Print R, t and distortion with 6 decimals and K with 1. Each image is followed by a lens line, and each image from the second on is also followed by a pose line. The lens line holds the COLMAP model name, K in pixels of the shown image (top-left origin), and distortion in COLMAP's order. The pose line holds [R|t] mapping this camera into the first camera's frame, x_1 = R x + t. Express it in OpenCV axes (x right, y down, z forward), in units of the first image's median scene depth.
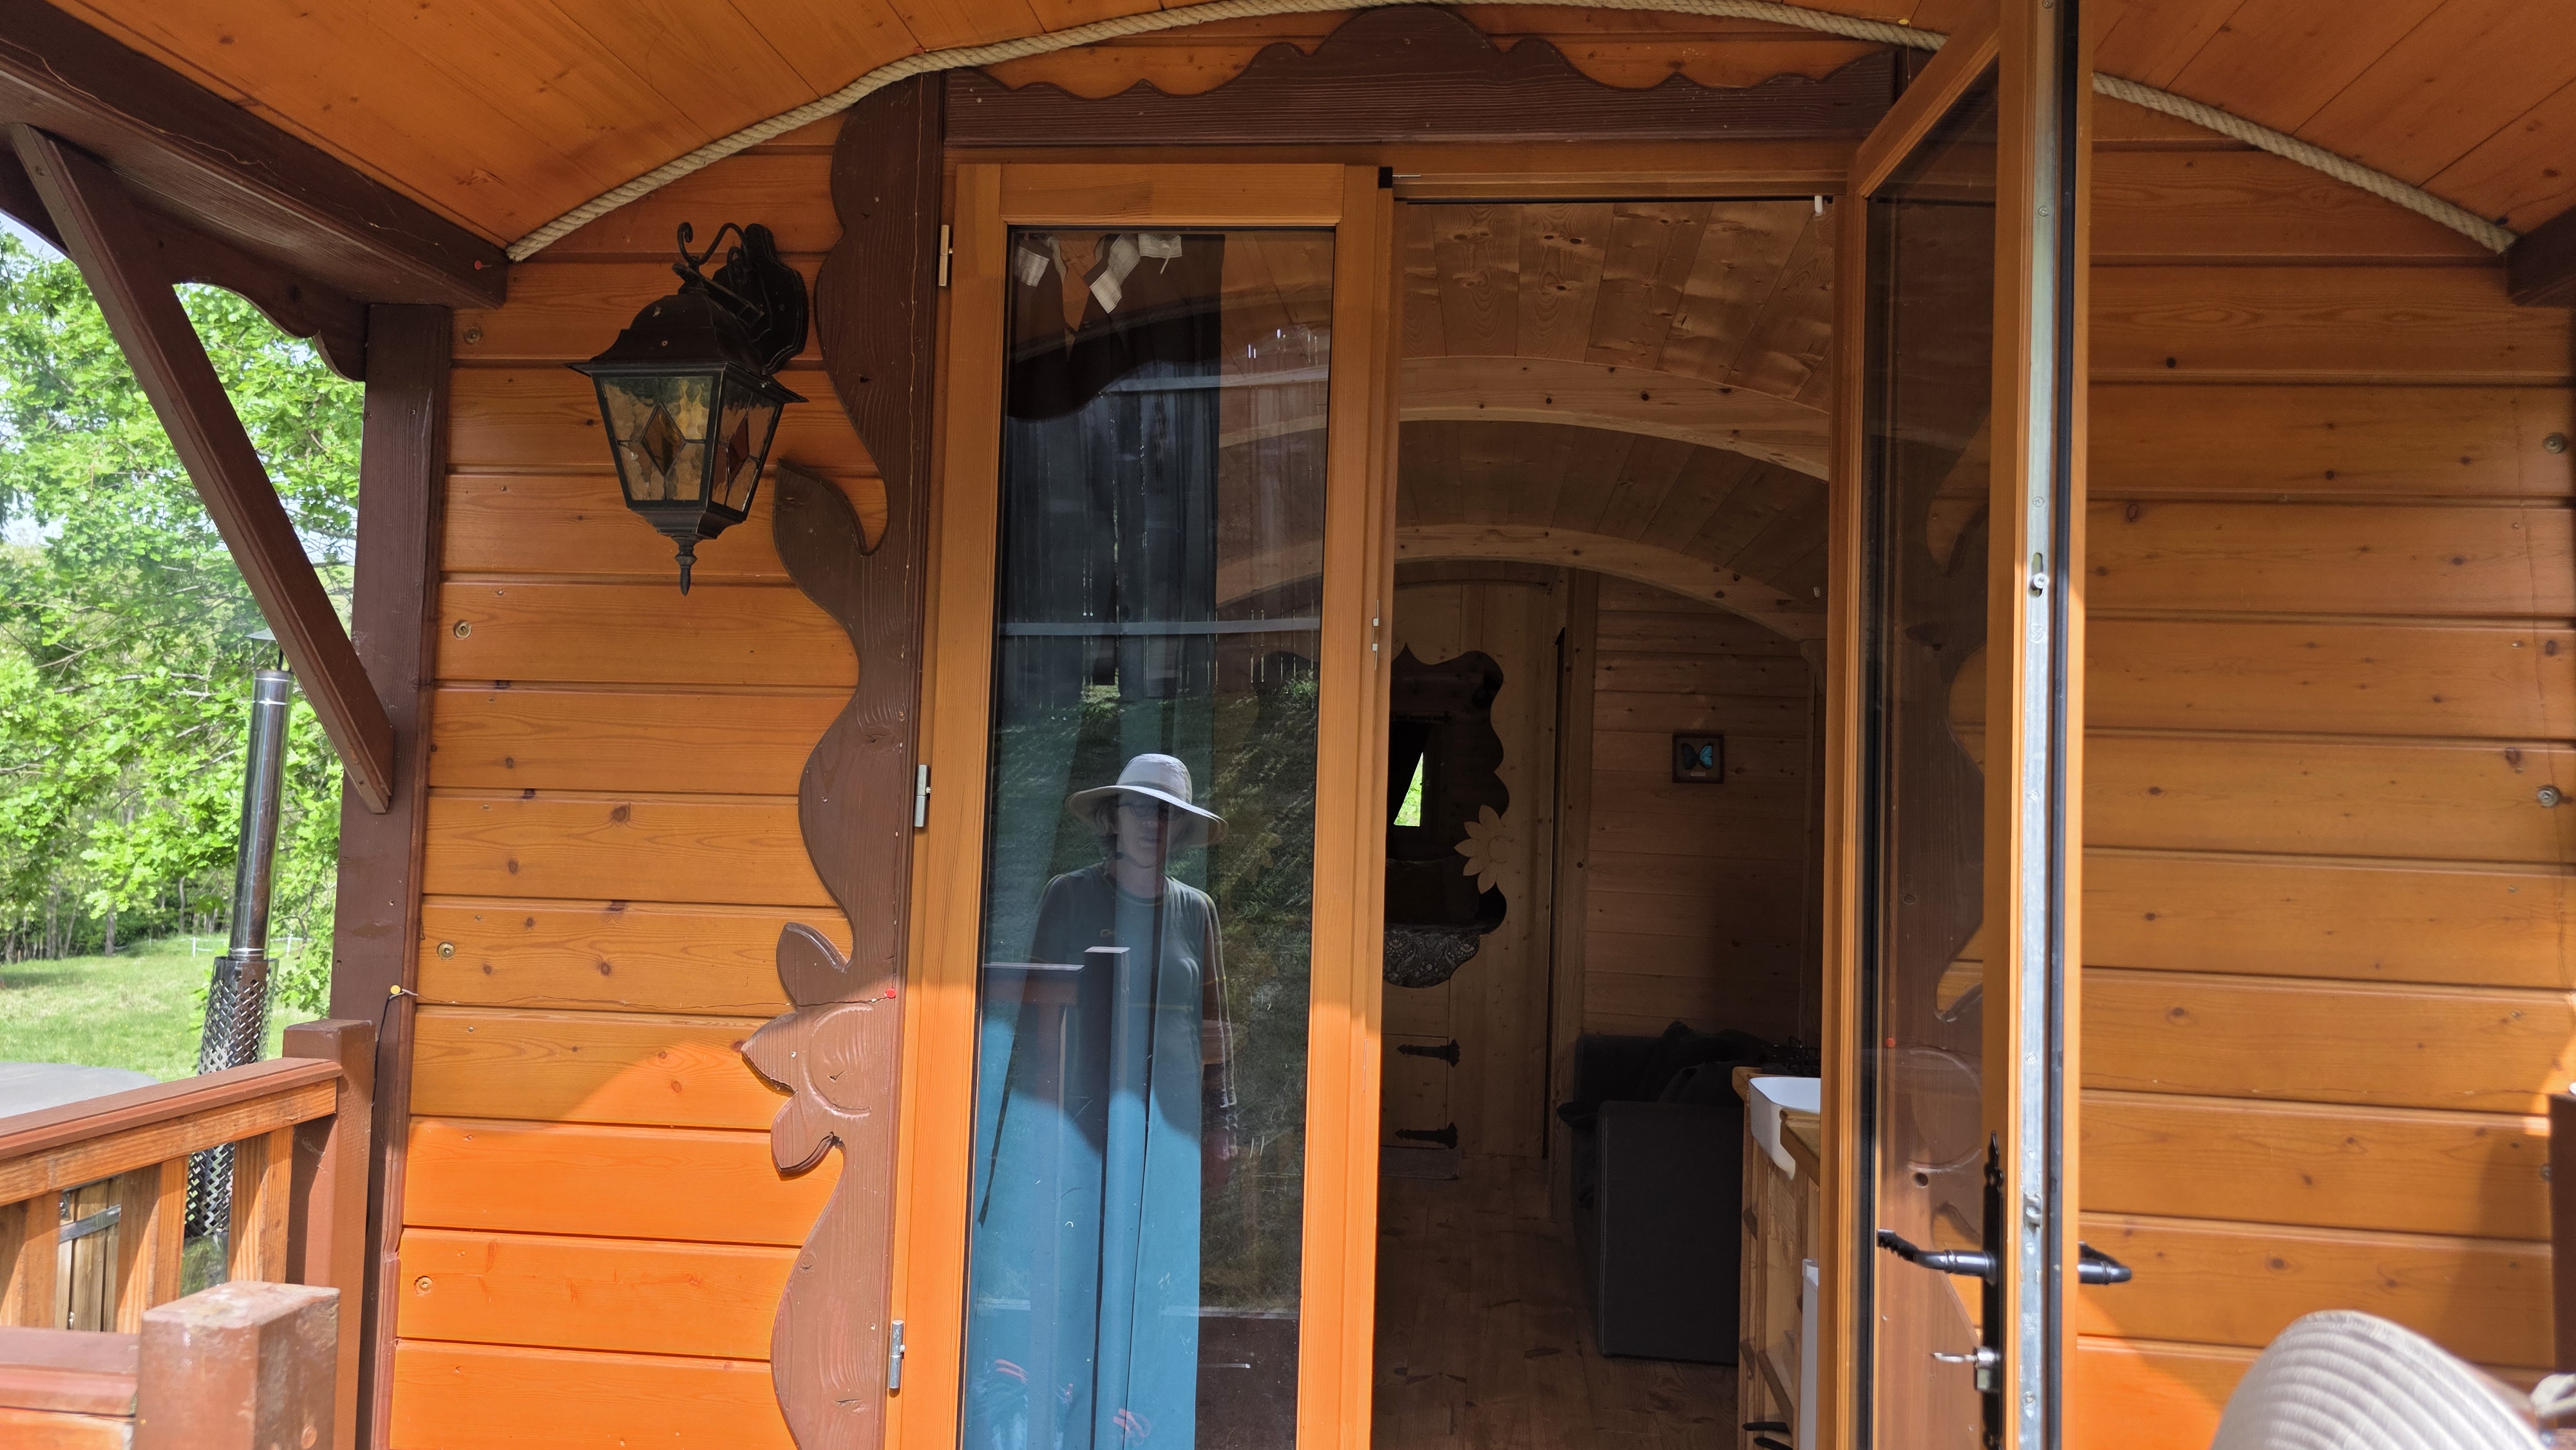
lens RADIAL K [[1613.9, 0, 1291.6], [0, 1613.9, 729.9], [0, 0, 1]] dist [0.060020, -0.002351]
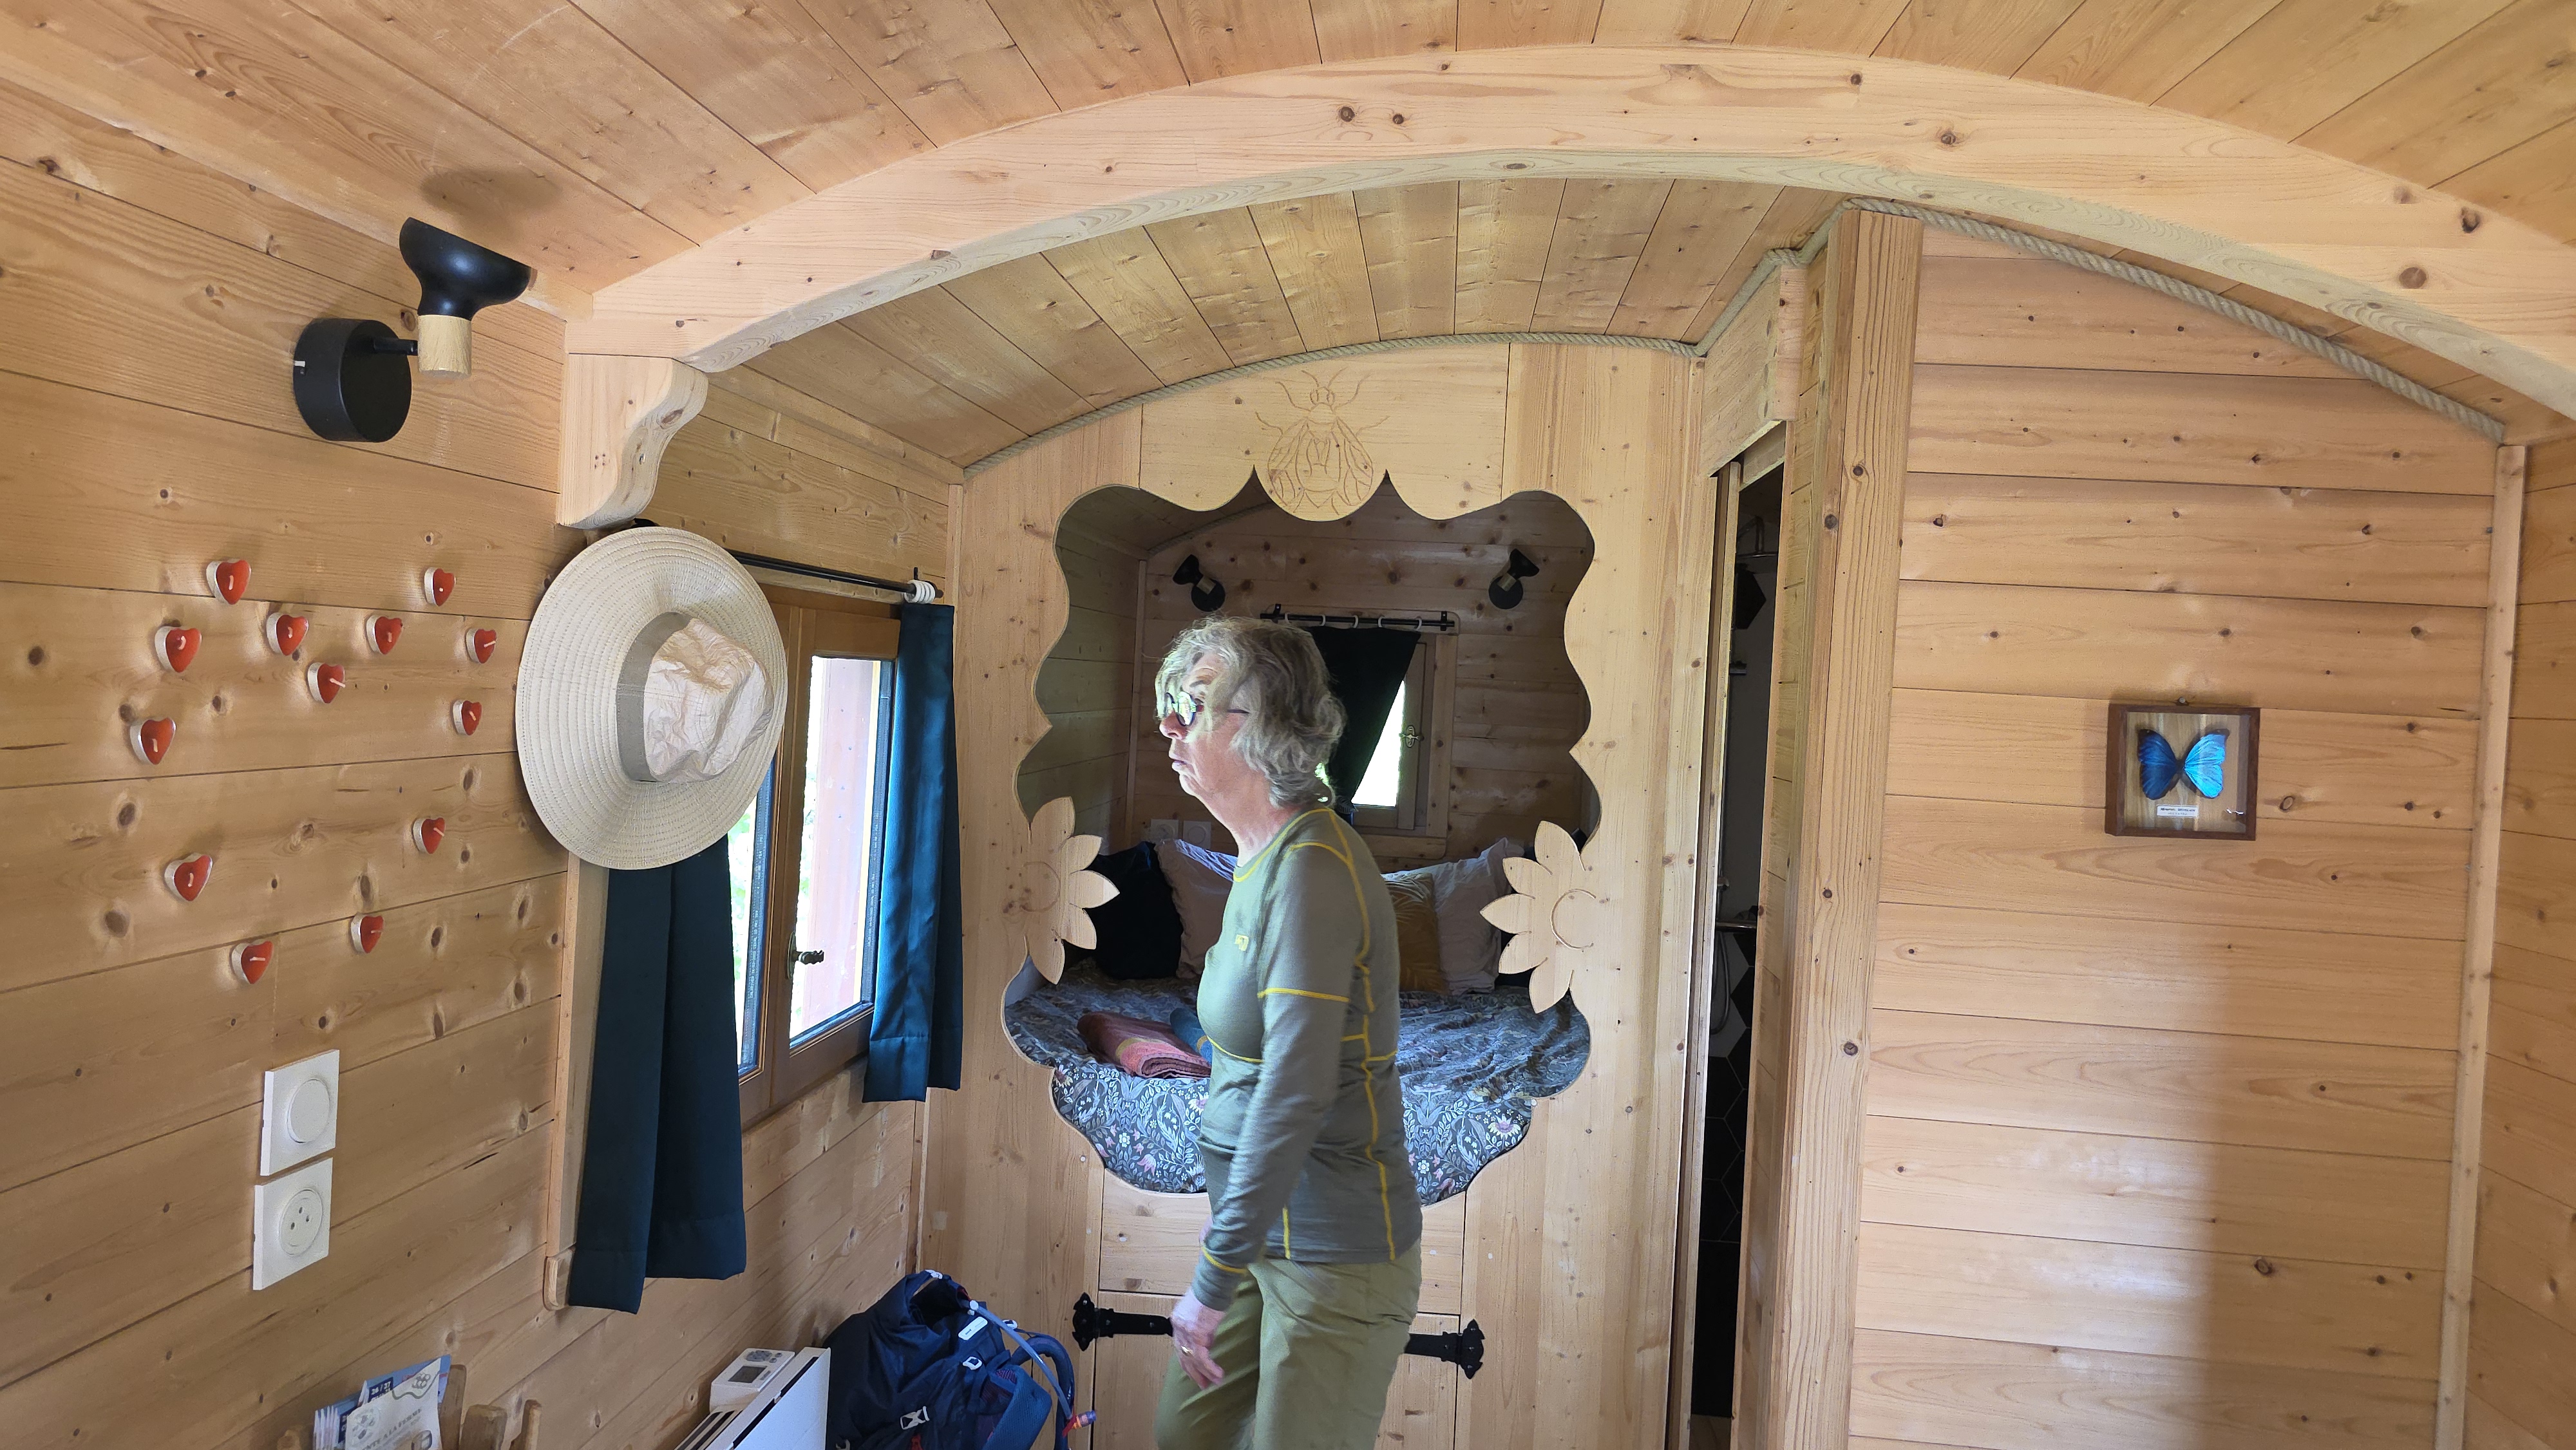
lens RADIAL K [[1613.9, 0, 1291.2], [0, 1613.9, 719.6], [0, 0, 1]] dist [0.060020, -0.002351]
pose [[0.999593, 0.013465, 0.025137, 0.038638], [-0.015100, 0.997704, 0.066020, -0.015111], [-0.024191, -0.066373, 0.997502, 0.626350]]
